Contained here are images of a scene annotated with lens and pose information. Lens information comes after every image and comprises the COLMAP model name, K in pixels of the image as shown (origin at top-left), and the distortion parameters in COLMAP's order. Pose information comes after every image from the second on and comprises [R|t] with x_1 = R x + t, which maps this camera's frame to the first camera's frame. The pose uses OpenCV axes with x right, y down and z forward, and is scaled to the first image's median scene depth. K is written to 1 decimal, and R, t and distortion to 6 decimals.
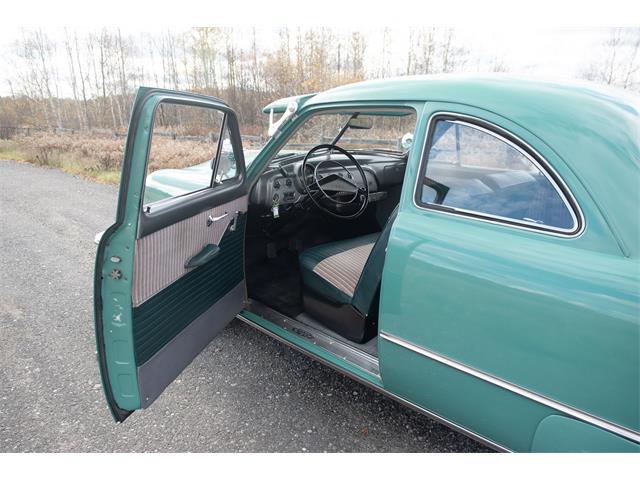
lens RADIAL K [[465.7, 0, 331.4], [0, 465.7, 242.9], [0, 0, 1]] dist [-0.055973, -0.001479]
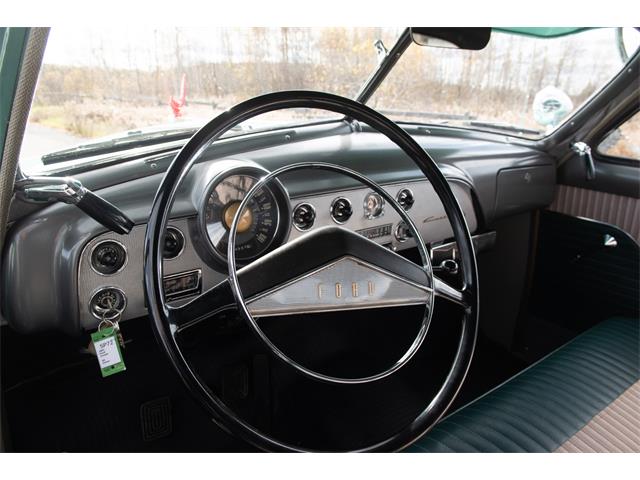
lens RADIAL K [[465.7, 0, 319.3], [0, 465.7, 239.4], [0, 0, 1]] dist [-0.055973, -0.001479]
pose [[0.990792, 0.053503, -0.124374, 0.025387], [-0.047826, 0.997692, 0.048196, -0.150532], [0.126665, -0.041804, 0.991064, 0.771627]]
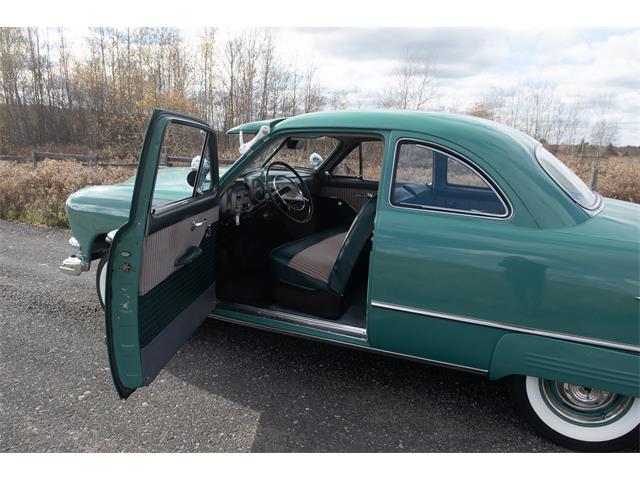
lens RADIAL K [[465.7, 0, 325.3], [0, 465.7, 242.3], [0, 0, 1]] dist [-0.055973, -0.001479]
pose [[0.933481, -0.054638, 0.354440, -0.329318], [0.069846, 0.997099, -0.030246, 0.037602], [-0.351760, 0.052990, 0.934589, -0.138918]]
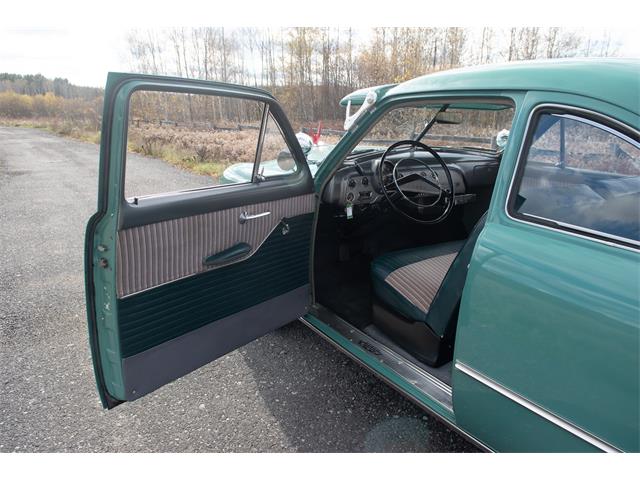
lens RADIAL K [[465.7, 0, 325.5], [0, 465.7, 240.3], [0, 0, 1]] dist [-0.055973, -0.001479]
pose [[0.979363, 0.056185, -0.194143, 0.016667], [-0.055543, 0.998418, 0.008750, -0.016922], [0.194327, 0.002214, 0.980934, 0.084891]]
